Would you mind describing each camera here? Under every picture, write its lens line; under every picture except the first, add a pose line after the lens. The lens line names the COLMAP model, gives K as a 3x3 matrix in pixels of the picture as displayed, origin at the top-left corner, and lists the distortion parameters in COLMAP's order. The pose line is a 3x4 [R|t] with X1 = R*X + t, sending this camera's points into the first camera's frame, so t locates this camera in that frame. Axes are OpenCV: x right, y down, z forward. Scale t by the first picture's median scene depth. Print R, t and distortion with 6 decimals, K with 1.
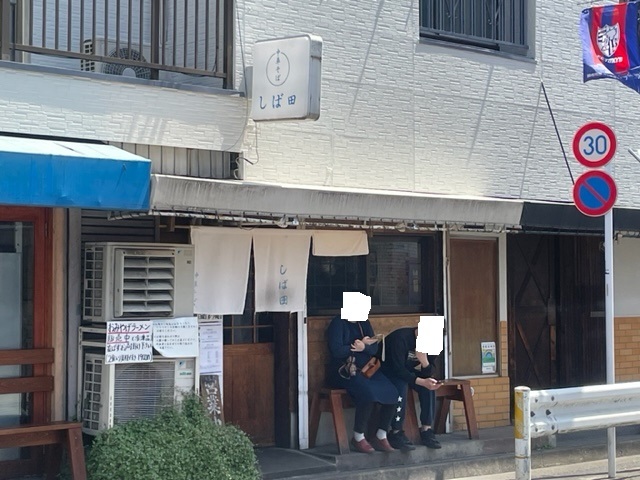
lens RADIAL K [[1370.0, 0, 319.6], [0, 1370.0, 238.9], [0, 0, 1]] dist [0.234739, 0.000000]
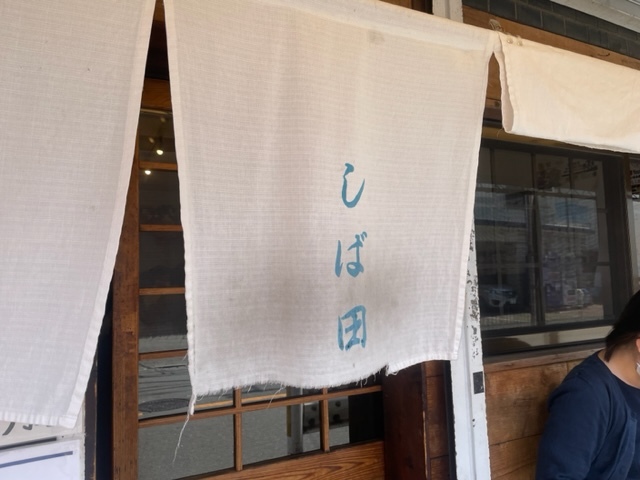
lens RADIAL K [[493.3, 0, 320.9], [0, 493.3, 241.3], [0, 0, 1]] dist [0.026769, -0.032782]
pose [[0.956601, -0.042995, -0.288211, -0.011190], [0.032783, 0.998655, -0.040168, 0.032849], [0.289551, 0.028976, 0.956724, 0.898047]]
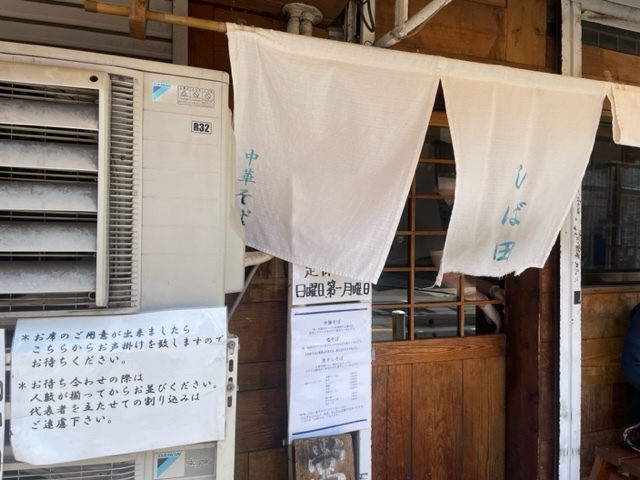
lens RADIAL K [[493.3, 0, 320.0], [0, 493.3, 233.3], [0, 0, 1]] dist [0.026769, -0.032782]
pose [[0.916392, 0.020326, -0.399767, -0.024122], [-0.006556, 0.999338, 0.035782, 0.032699], [0.400229, -0.030169, 0.915918, 0.820854]]
